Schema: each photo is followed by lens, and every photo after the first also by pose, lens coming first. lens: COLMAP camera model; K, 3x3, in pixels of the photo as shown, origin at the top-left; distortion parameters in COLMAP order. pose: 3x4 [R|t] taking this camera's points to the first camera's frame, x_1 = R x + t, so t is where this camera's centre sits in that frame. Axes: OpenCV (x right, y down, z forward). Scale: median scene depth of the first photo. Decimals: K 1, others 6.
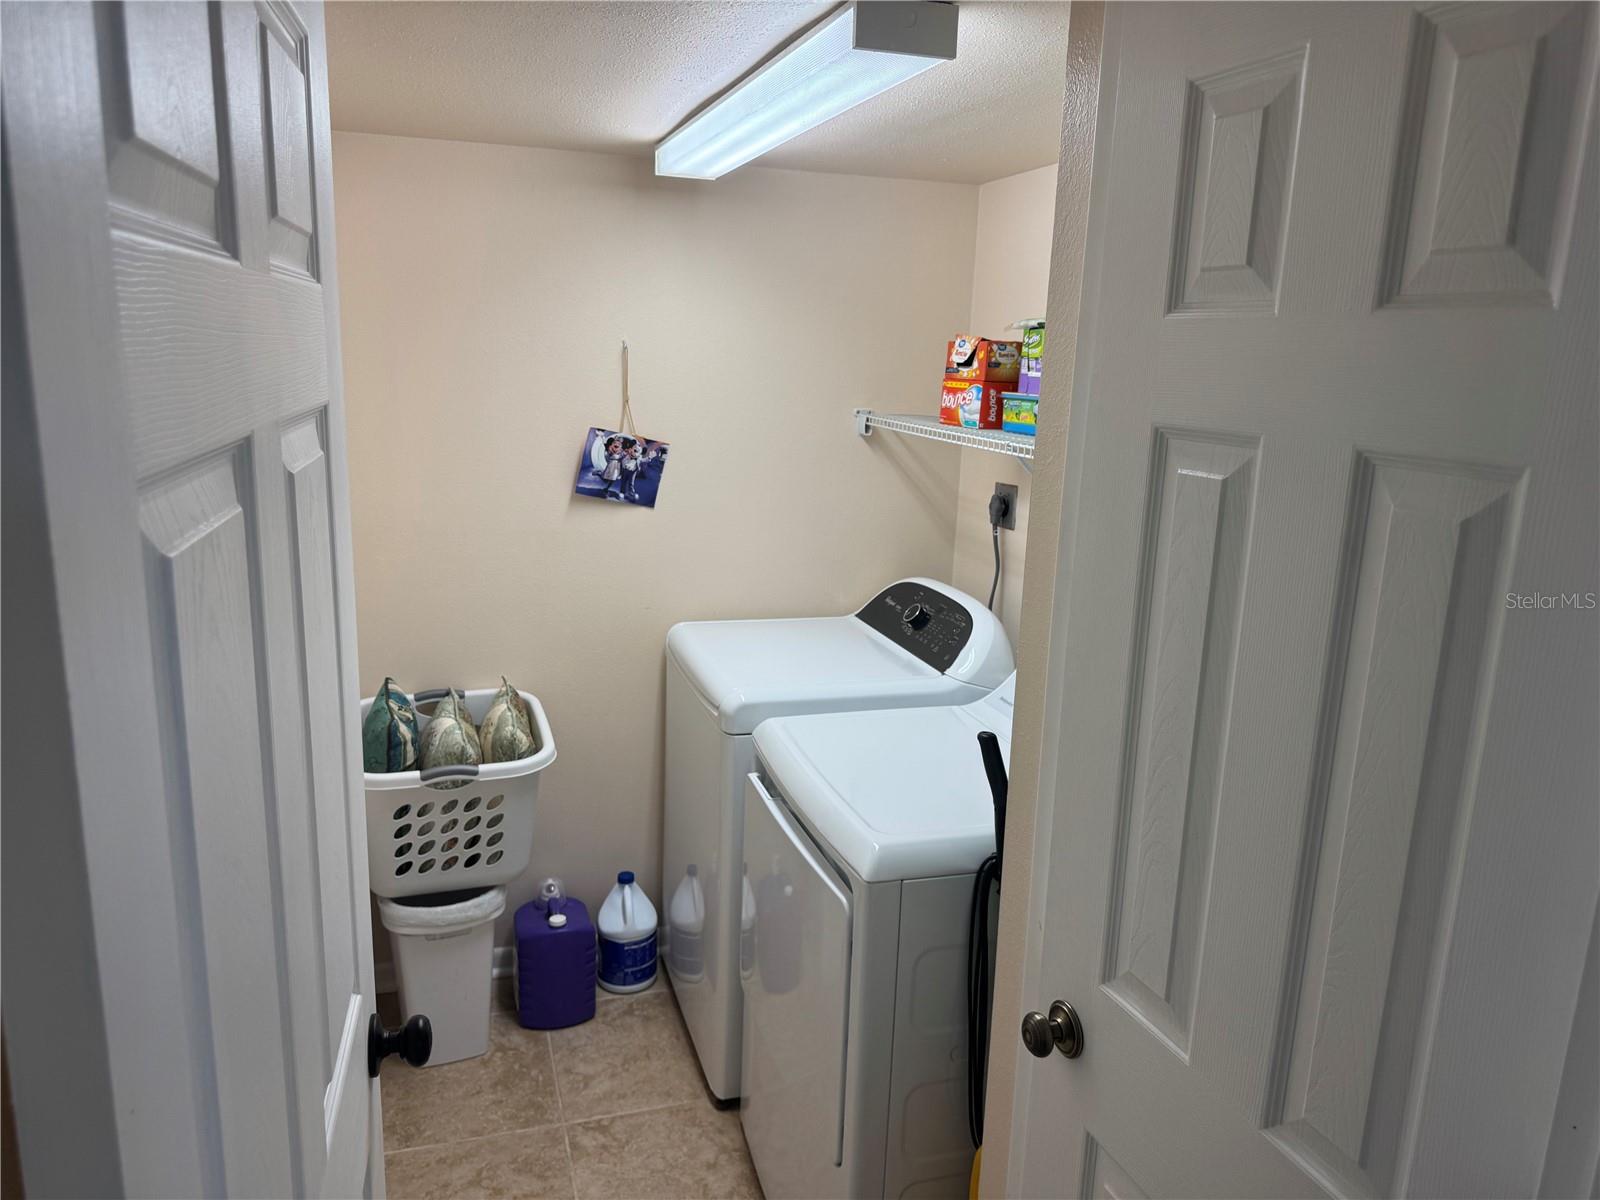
lens RADIAL K [[1128.8, 0, 800.0], [0, 1128.8, 600.0], [0, 0, 1]] dist [0.125245, -0.174229]
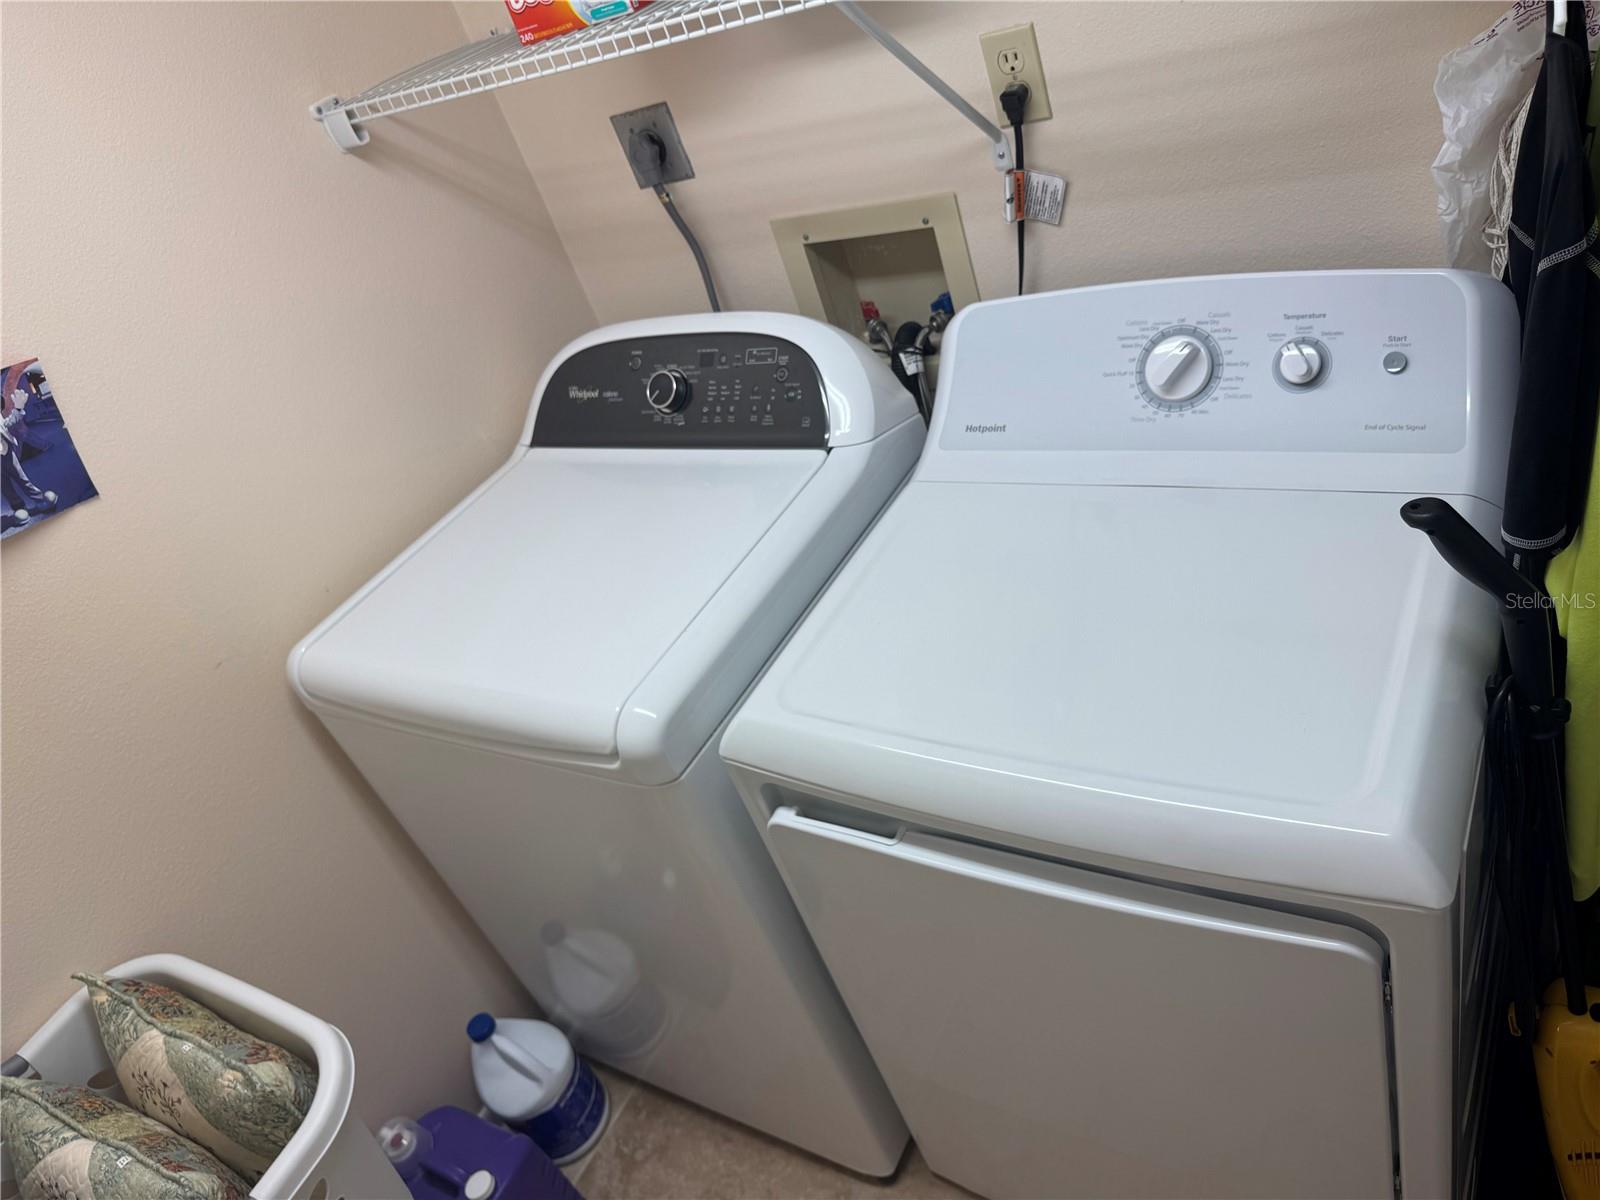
lens RADIAL K [[1140.6, 0, 797.2], [0, 1140.6, 602.1], [0, 0, 1]] dist [0.034302, -0.044409]
pose [[0.693206, -0.610424, 0.383207, -0.138495], [0.468279, 0.785627, 0.404357, -0.103604], [-0.547888, -0.100855, 0.830450, 0.449460]]
